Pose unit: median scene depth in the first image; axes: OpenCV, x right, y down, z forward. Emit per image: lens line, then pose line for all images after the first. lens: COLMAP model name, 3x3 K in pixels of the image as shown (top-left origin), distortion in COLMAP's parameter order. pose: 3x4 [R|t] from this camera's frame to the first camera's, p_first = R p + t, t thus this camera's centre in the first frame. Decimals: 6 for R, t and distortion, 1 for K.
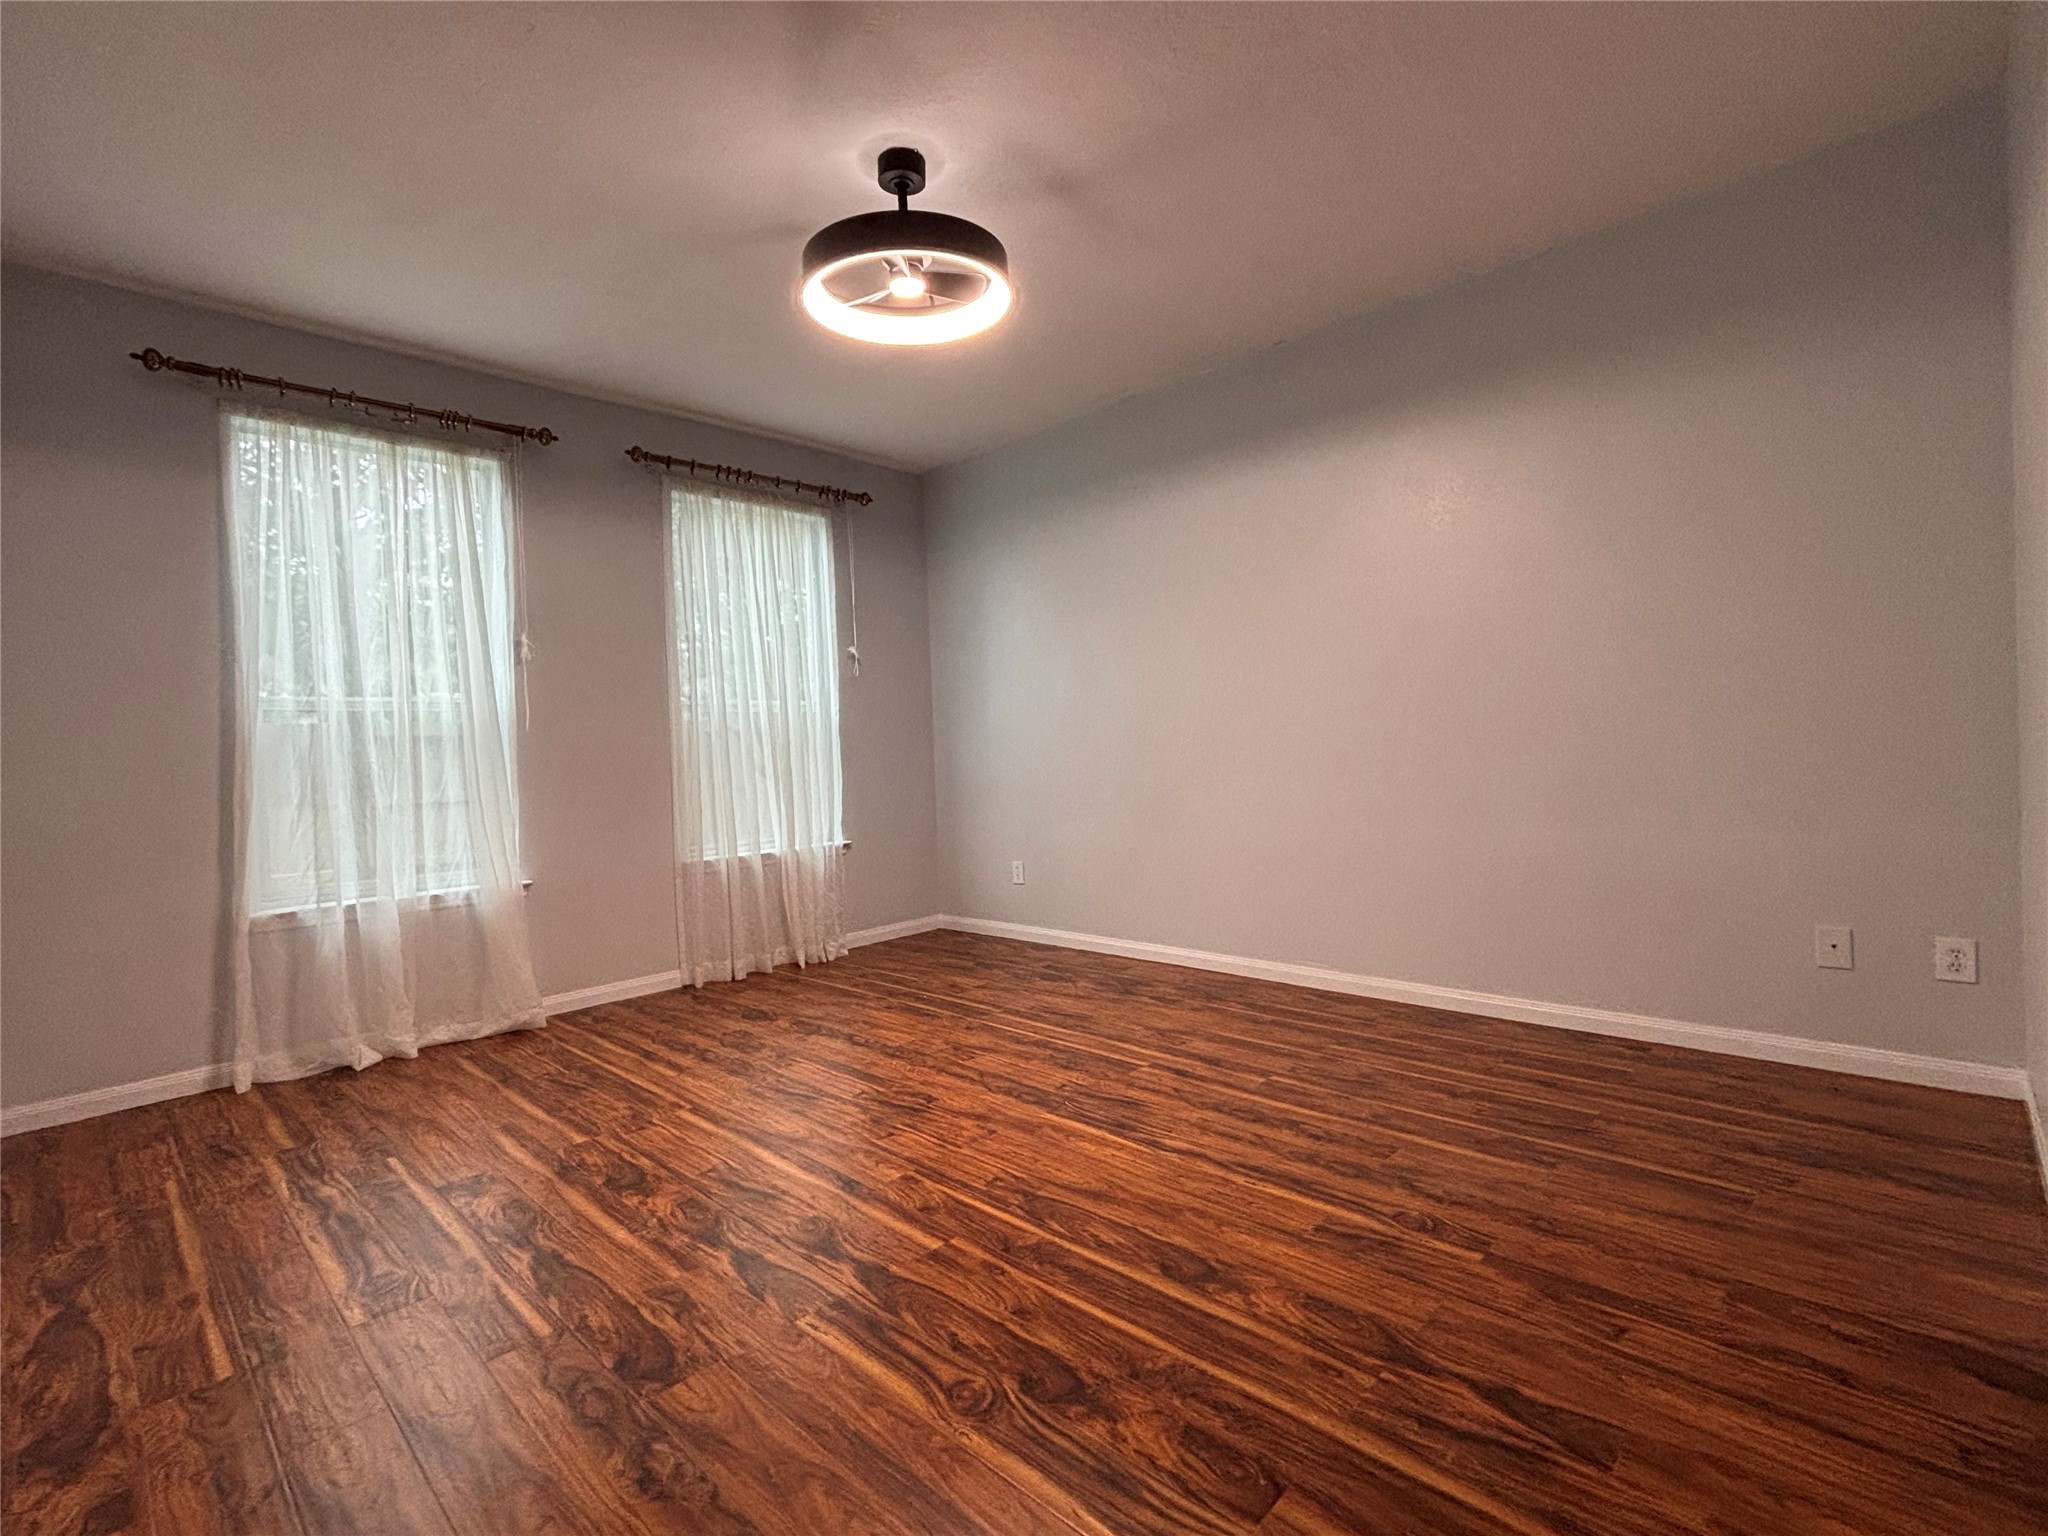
lens RADIAL K [[960.0, 0, 1023.3], [0, 960.0, 770.6], [0, 0, 1]] dist [0.002308, 0.000070]
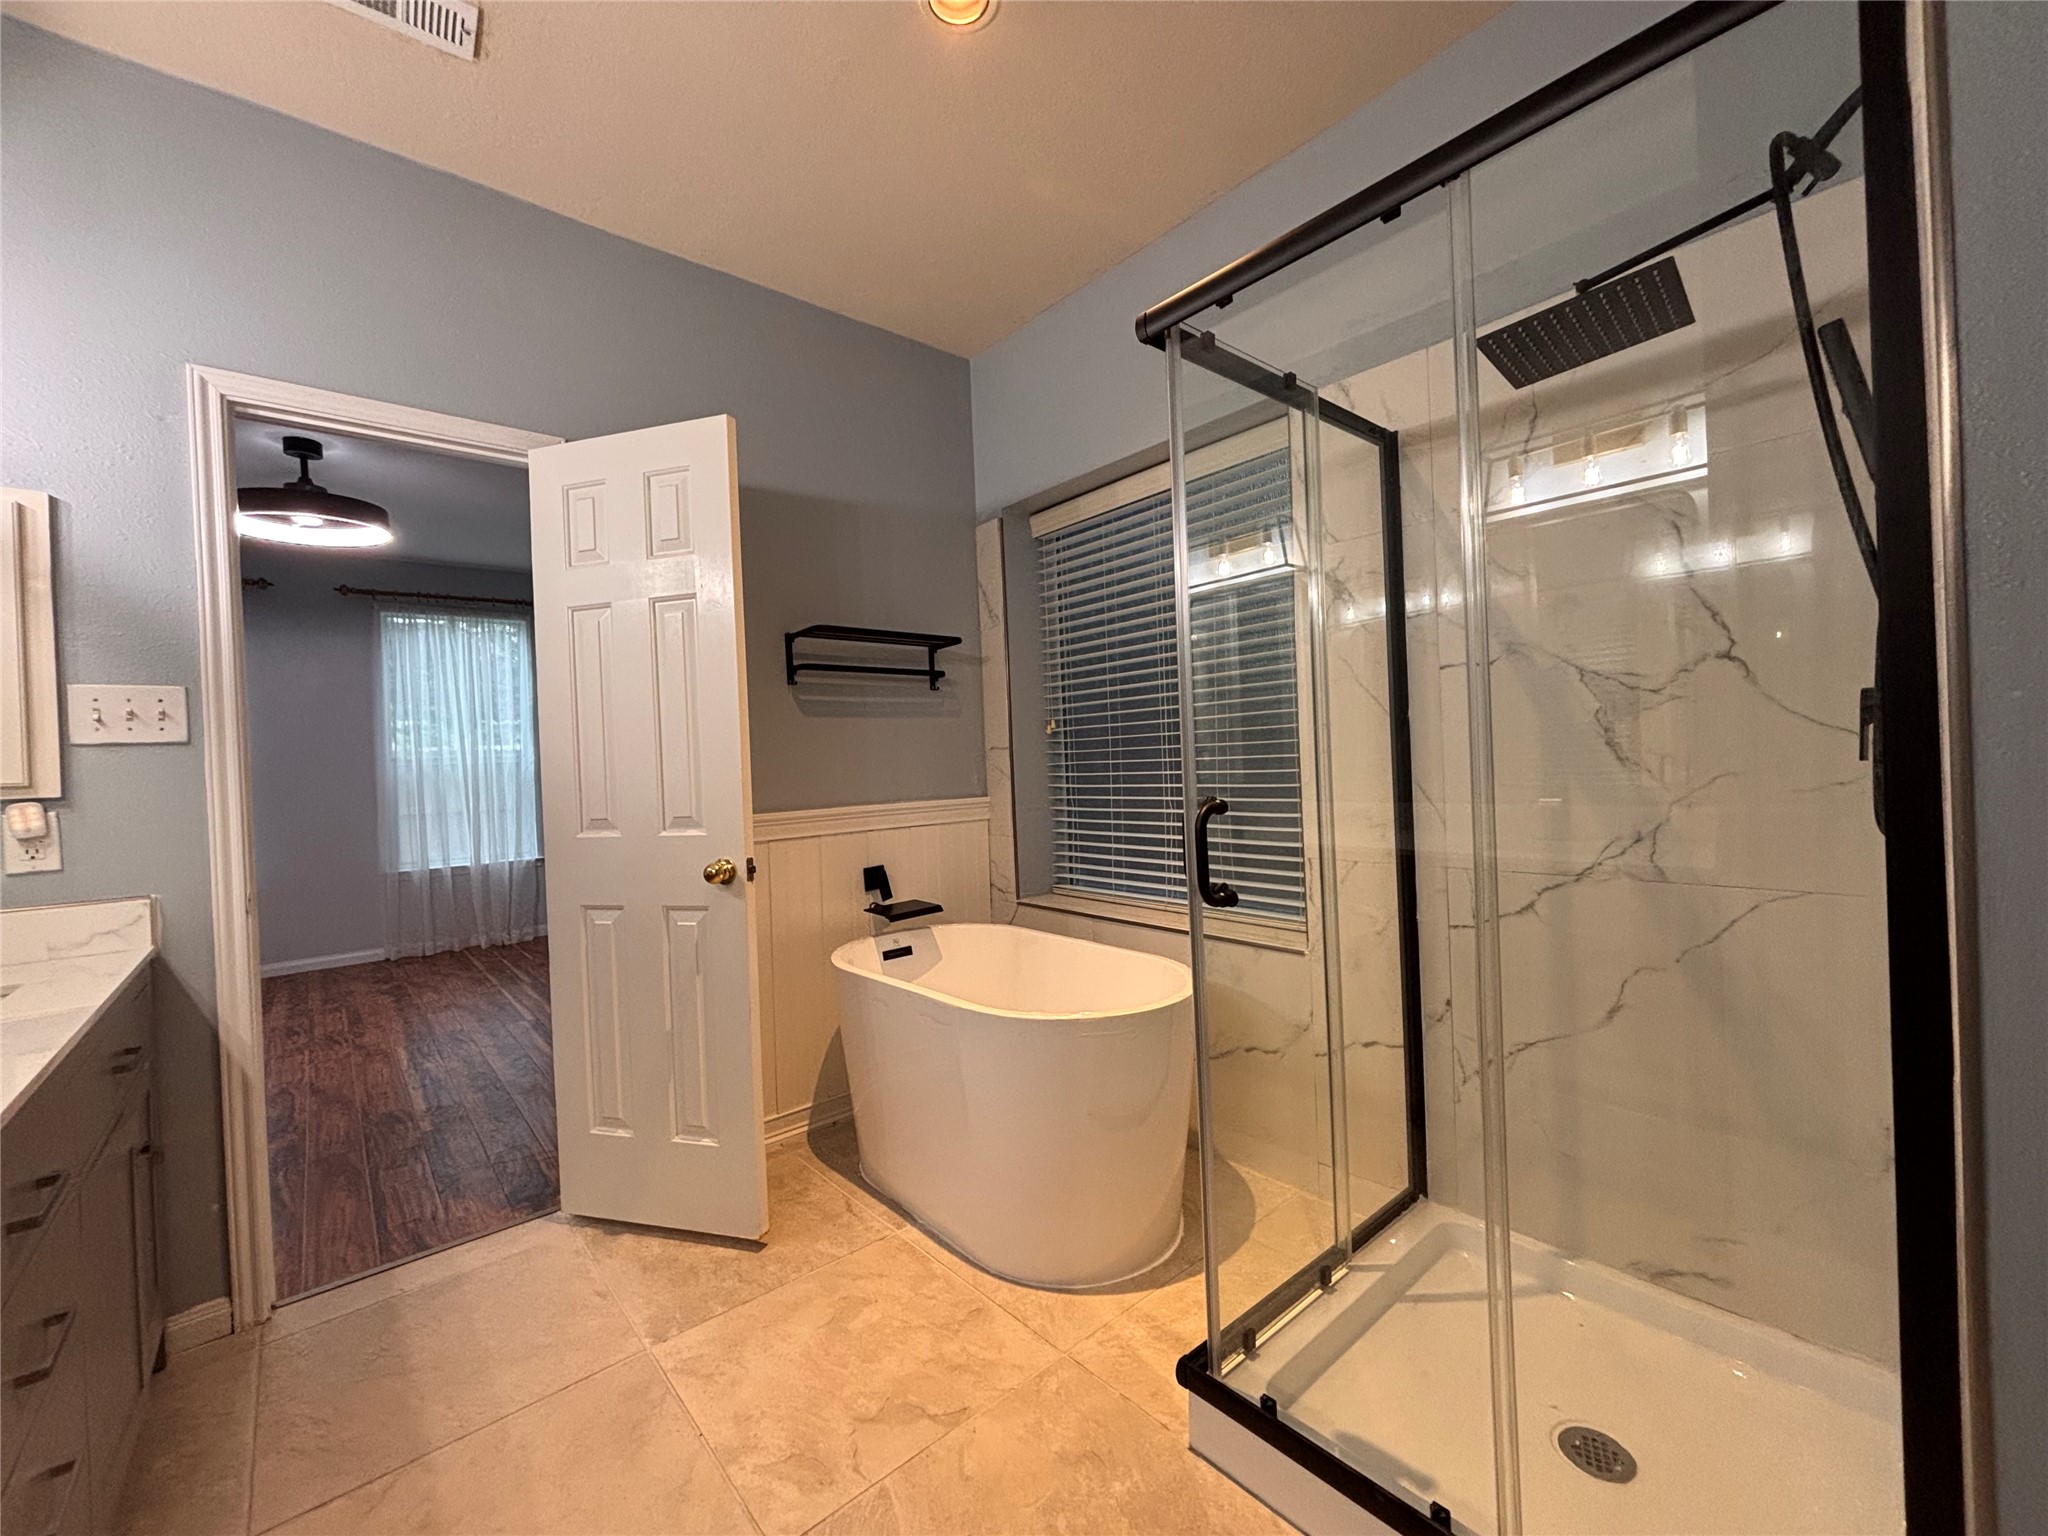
lens RADIAL K [[821.6, 0, 1024.6], [0, 821.6, 766.7], [0, 0, 1]] dist [0.000947, 0.000088]
pose [[0.997020, 0.007192, -0.076807, 0.699541], [-0.008709, 0.999773, -0.019430, -0.047778], [0.076650, 0.020041, 0.996857, -0.160517]]
